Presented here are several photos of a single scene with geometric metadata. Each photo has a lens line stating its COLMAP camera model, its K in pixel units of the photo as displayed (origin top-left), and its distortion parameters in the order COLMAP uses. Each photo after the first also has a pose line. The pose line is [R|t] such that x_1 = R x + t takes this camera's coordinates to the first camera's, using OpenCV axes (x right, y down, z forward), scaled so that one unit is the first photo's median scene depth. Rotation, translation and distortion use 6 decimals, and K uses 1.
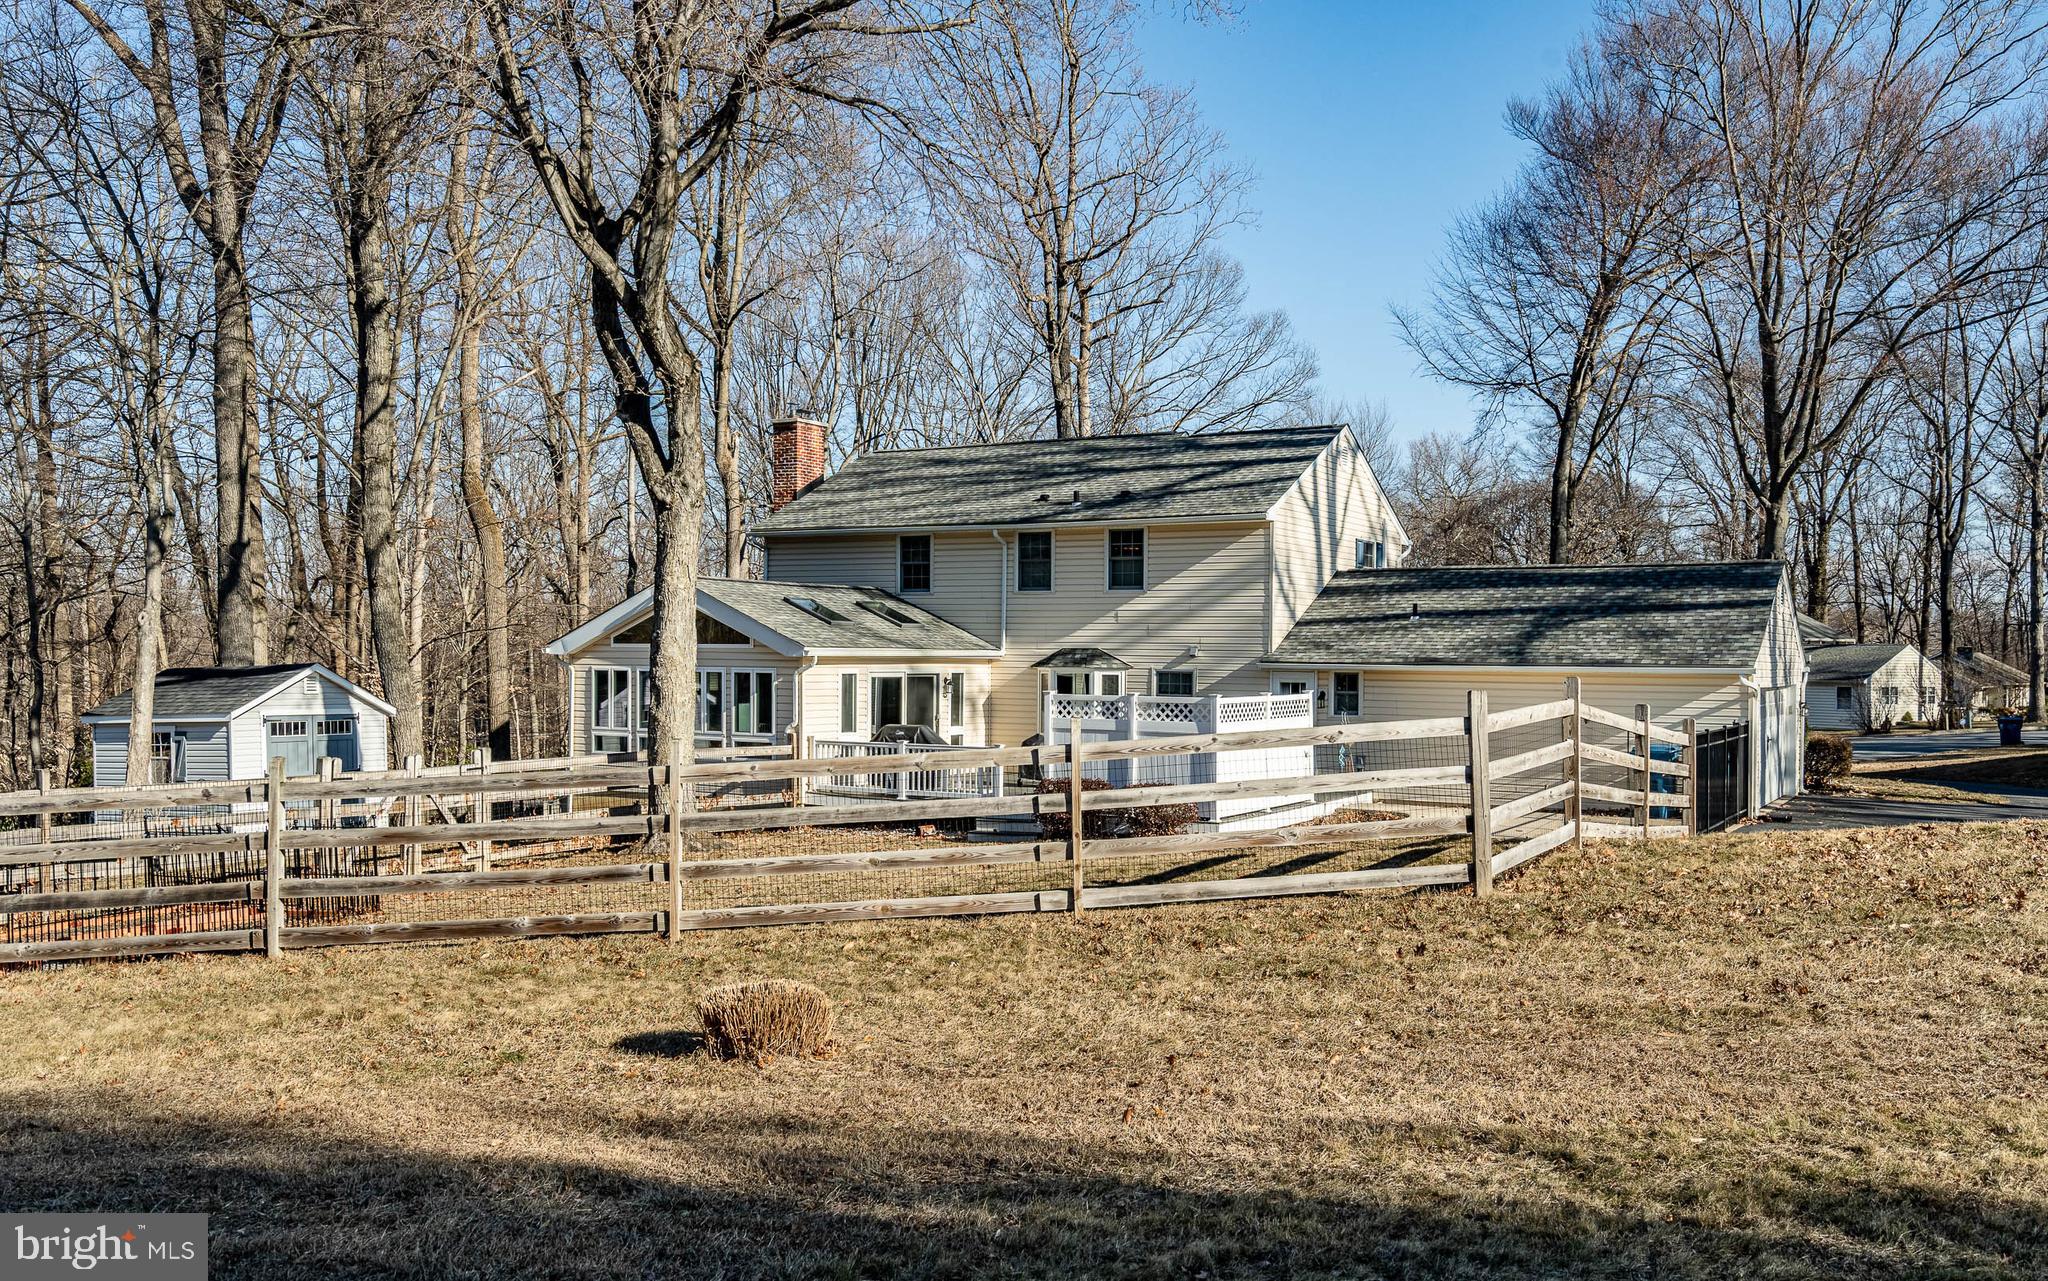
lens RADIAL K [[1616.3, 0, 1024.0], [0, 1616.3, 640.5], [0, 0, 1]] dist [-0.002868, -0.000665]
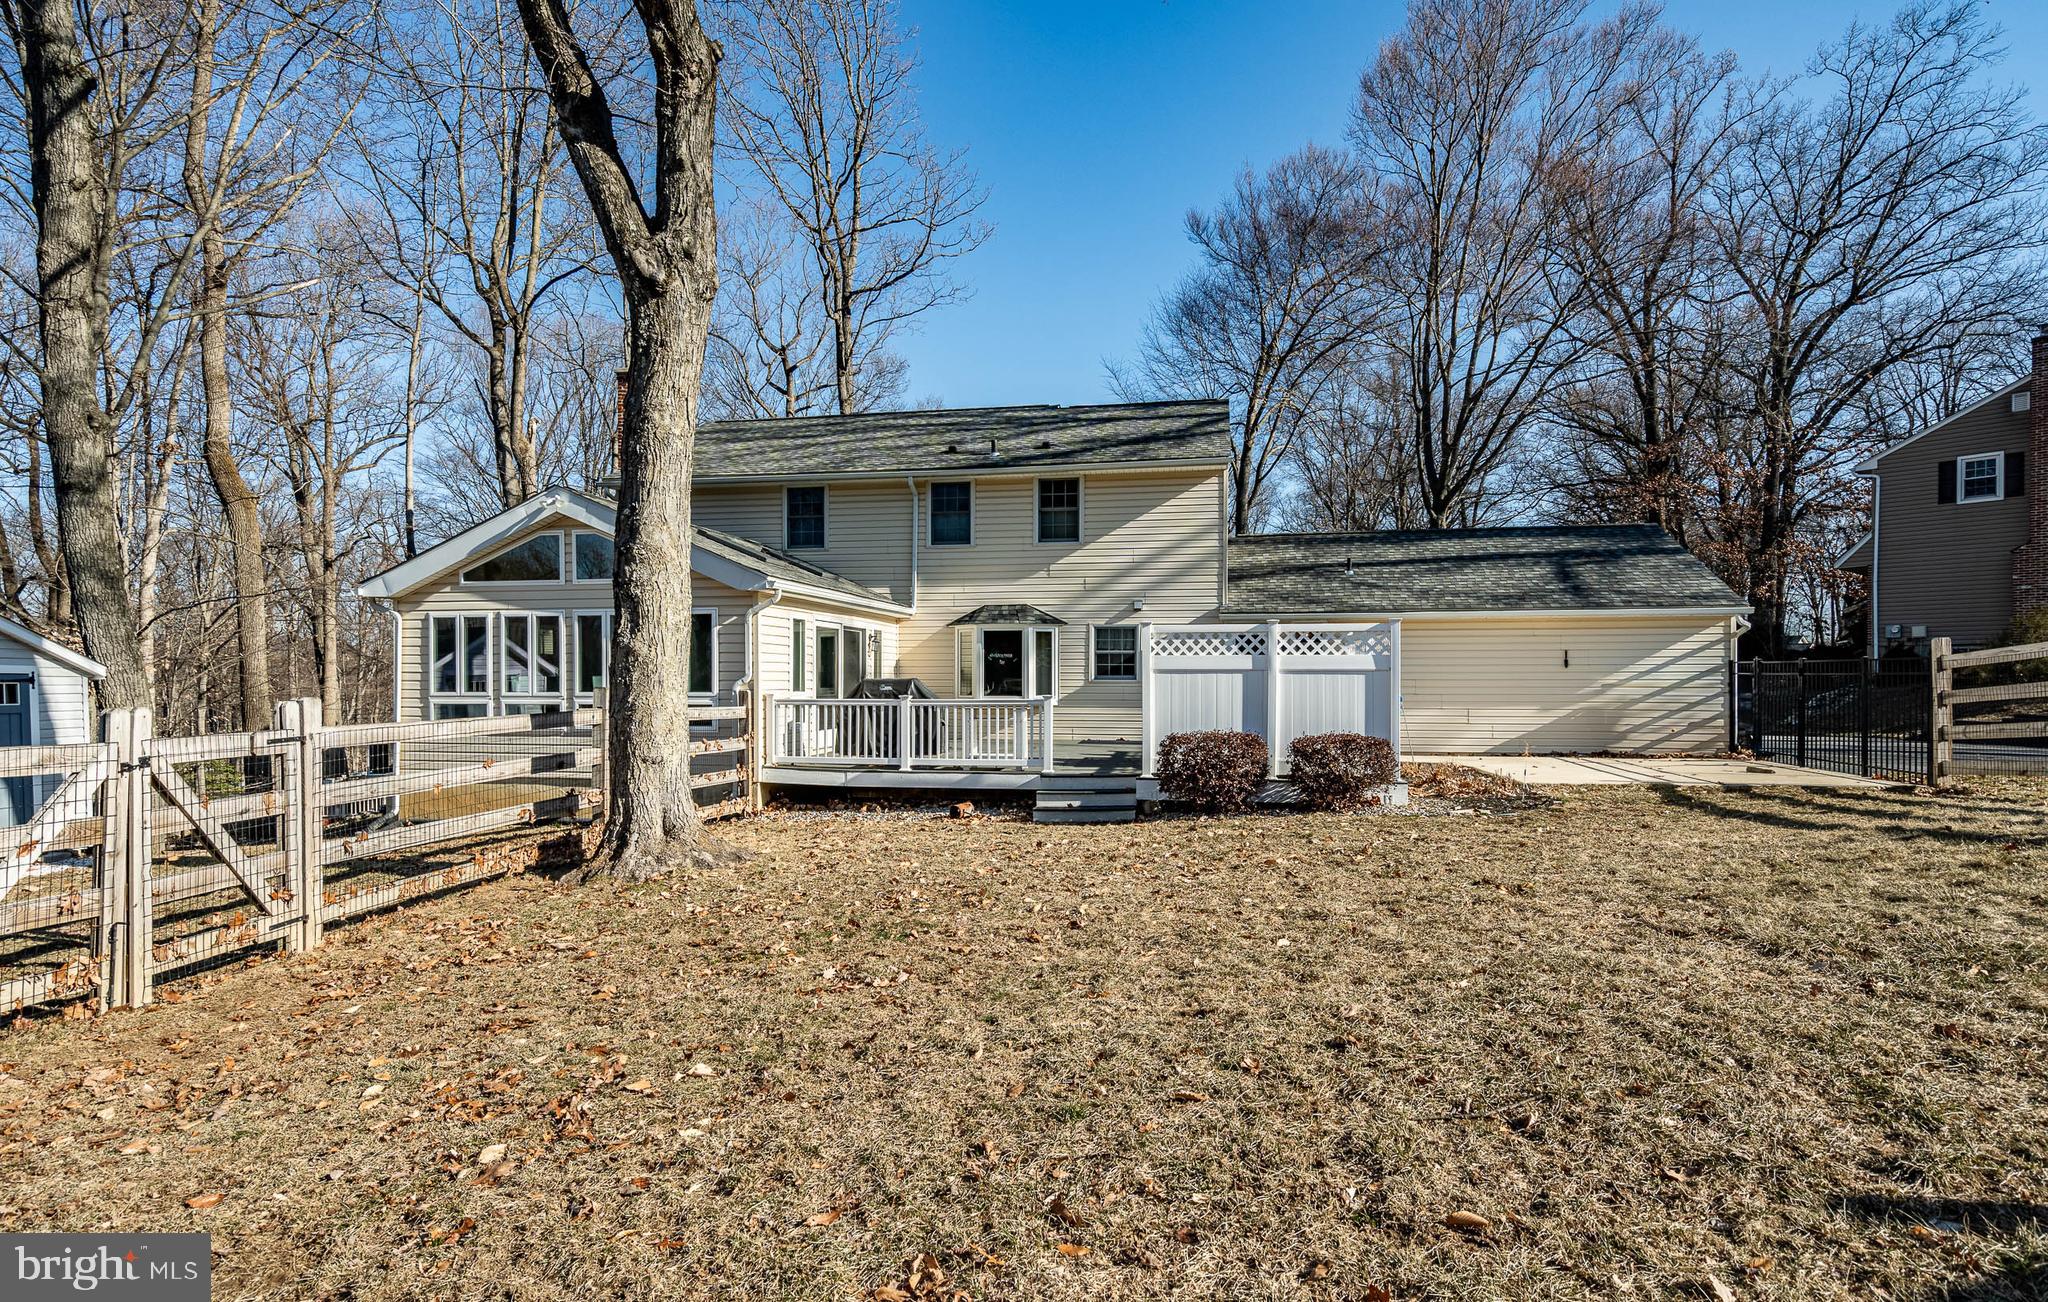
lens RADIAL K [[1030.7, 0, 1026.3], [0, 1030.7, 670.8], [0, 0, 1]] dist [-0.000074, -0.000370]
pose [[0.941431, -0.008838, 0.337089, -0.167280], [0.006332, 0.999944, 0.008534, 0.040803], [-0.337145, -0.005900, 0.941434, 0.451788]]
